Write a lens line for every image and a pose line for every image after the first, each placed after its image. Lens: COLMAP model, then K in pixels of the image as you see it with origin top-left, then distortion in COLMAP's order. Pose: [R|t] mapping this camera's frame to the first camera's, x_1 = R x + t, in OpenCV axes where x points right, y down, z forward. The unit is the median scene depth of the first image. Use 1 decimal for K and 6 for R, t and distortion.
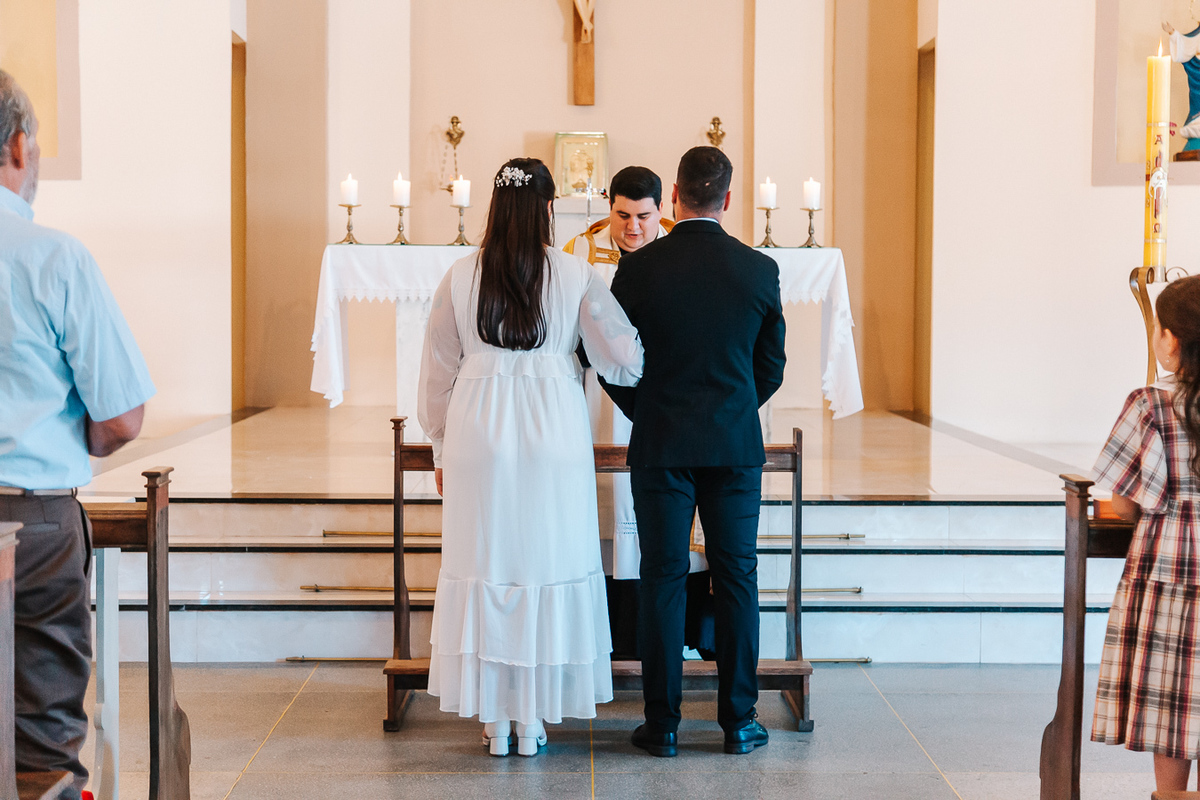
lens RADIAL K [[2087.7, 0, 600.0], [0, 2087.7, 400.0], [0, 0, 1]] dist [0.033128, 0.025317]
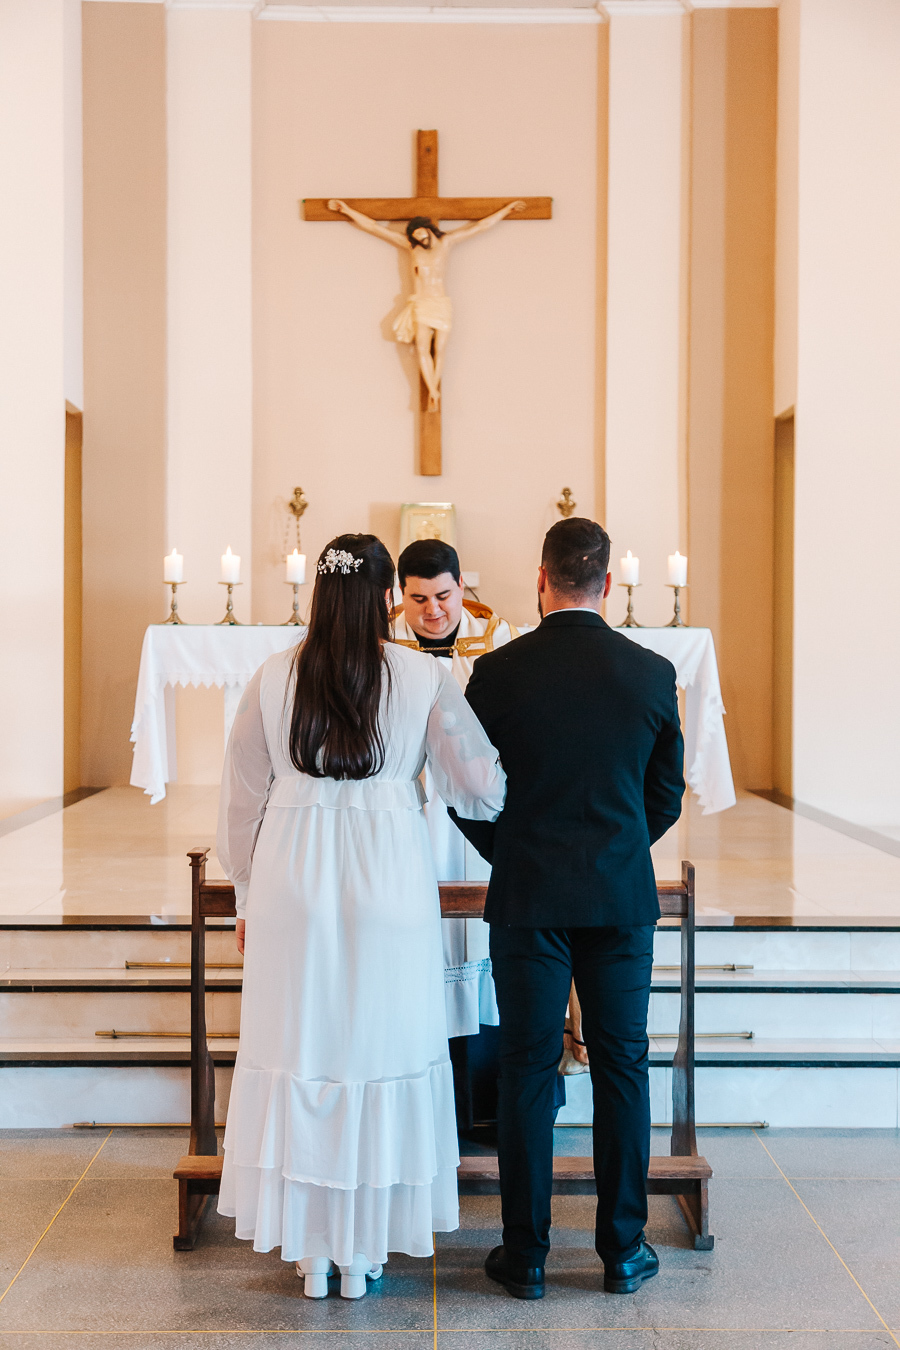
lens RADIAL K [[1888.1, 0, 446.6], [0, 1888.1, 701.4], [0, 0, 1]] dist [0.006926, -0.037465]
pose [[0.999999, -0.001077, -0.001189, 0.001134], [0.001048, 0.999710, -0.024055, -0.027293], [0.001215, 0.024053, 0.999710, 0.226731]]
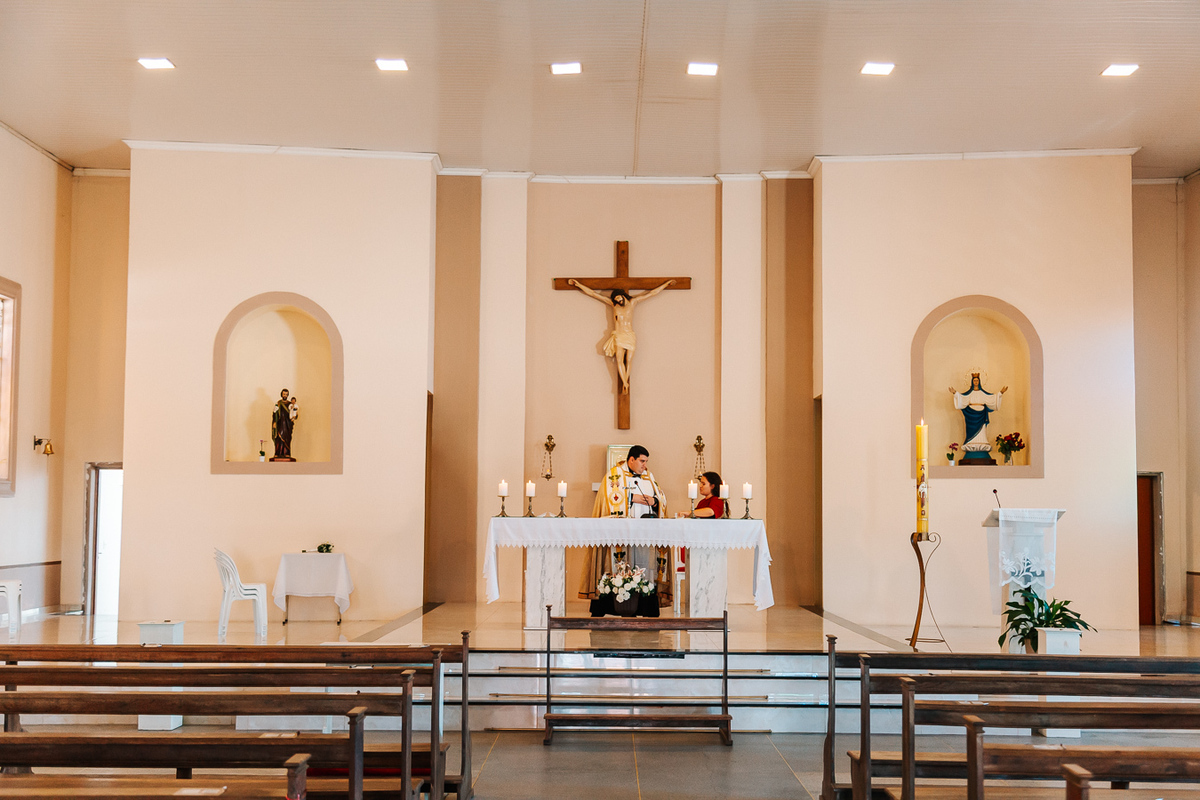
lens RADIAL K [[1521.5, 0, 600.0], [0, 1521.5, 400.0], [0, 0, 1]] dist [0.000160, 0.029140]
pose [[0.999867, 0.001899, -0.016222, -0.012952], [-0.003949, 0.991852, -0.127335, -0.005622], [0.015848, 0.127382, 0.991727, -0.493659]]
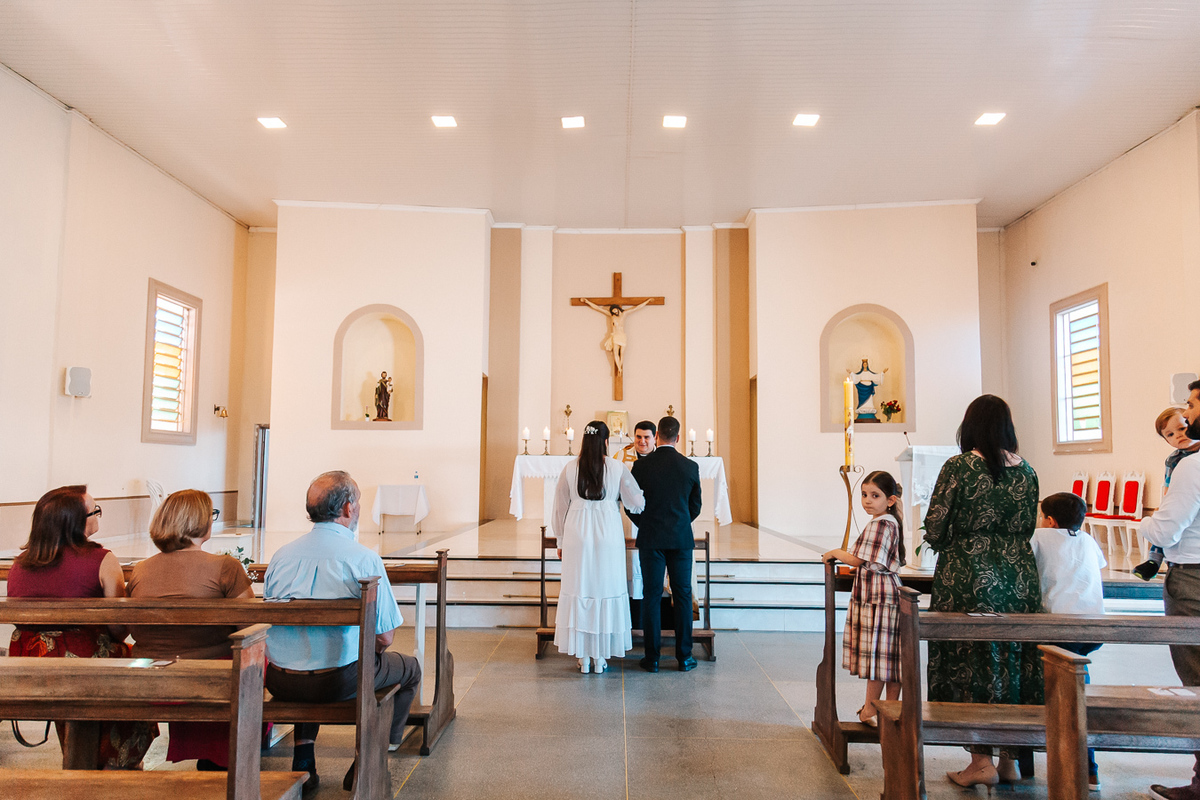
lens RADIAL K [[809.8, 0, 592.1], [0, 809.8, 401.1], [0, 0, 1]] dist [0.006231, 0.000014]
pose [[0.999215, -0.000092, -0.039626, -0.001686], [-0.005441, 0.990207, -0.139498, -0.003989], [0.039251, 0.139604, 0.989429, 0.034845]]
